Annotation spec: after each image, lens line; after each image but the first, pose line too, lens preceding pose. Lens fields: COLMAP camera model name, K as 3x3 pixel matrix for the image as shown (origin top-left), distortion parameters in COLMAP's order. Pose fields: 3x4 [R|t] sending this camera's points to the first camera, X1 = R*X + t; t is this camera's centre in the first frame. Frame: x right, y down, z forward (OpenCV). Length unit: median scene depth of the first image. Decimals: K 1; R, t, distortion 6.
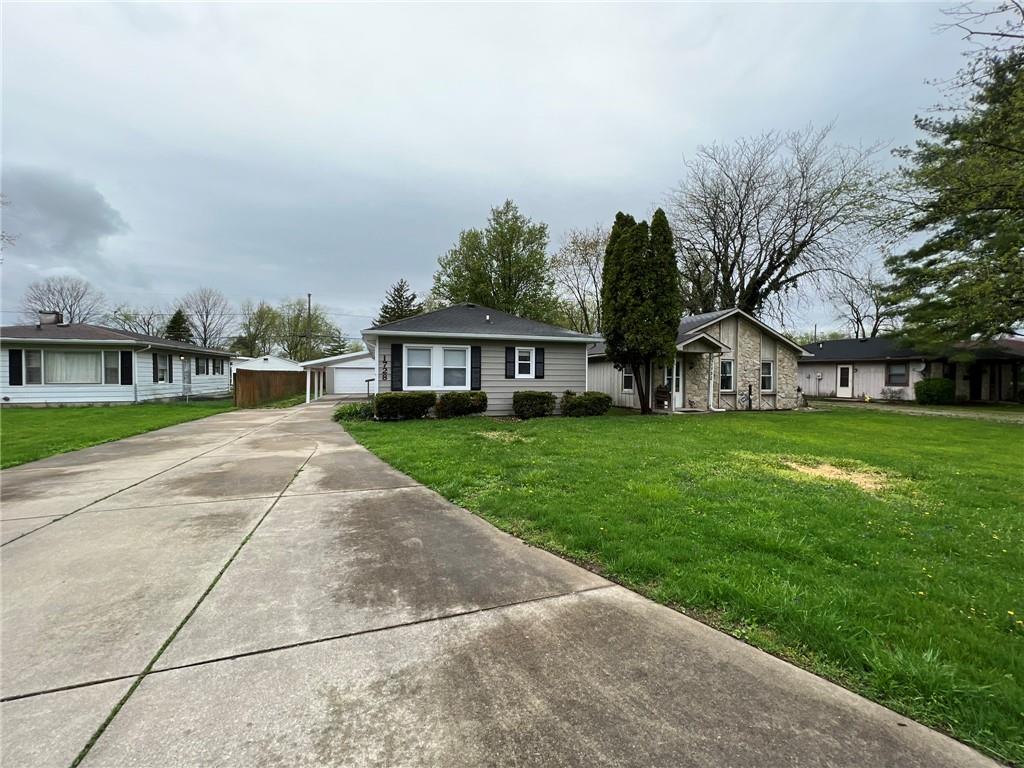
lens RADIAL K [[410.2, 0, 511.3], [0, 410.2, 381.2], [0, 0, 1]] dist [0.000258, 0.000471]
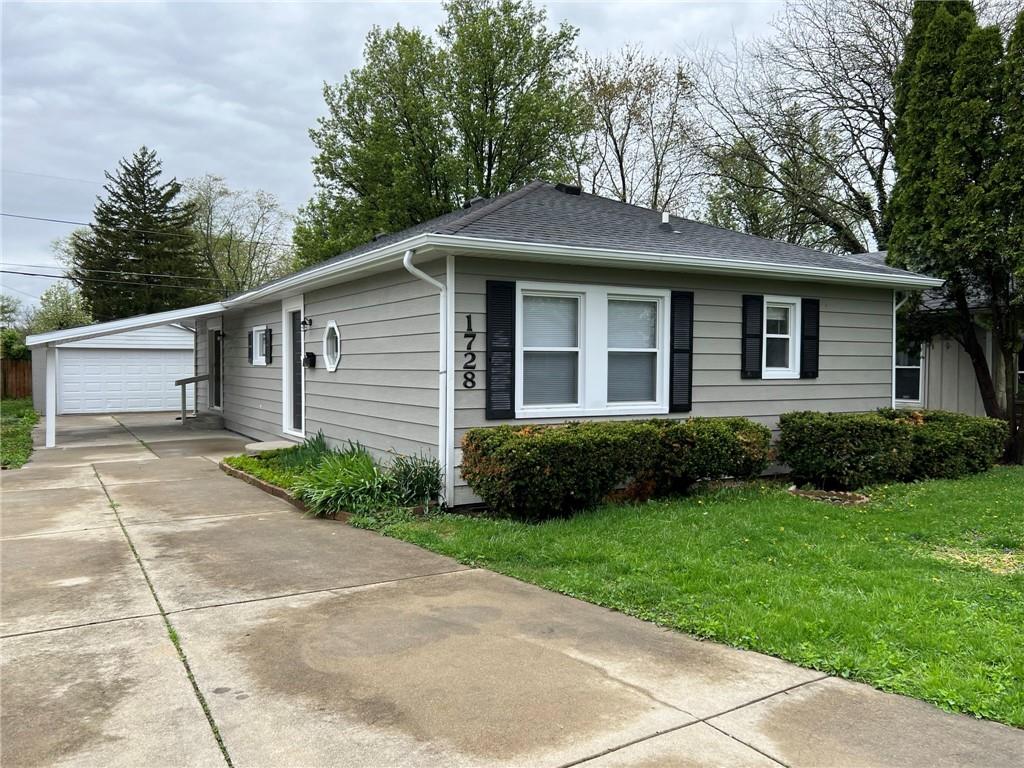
lens RADIAL K [[800.7, 0, 513.5], [0, 800.7, 387.7], [0, 0, 1]] dist [0.044985, -0.045061]
pose [[0.976355, -0.009726, 0.215956, -0.378556], [0.006091, 0.999828, 0.017491, -0.013141], [-0.216090, -0.015762, 0.976246, 0.323801]]
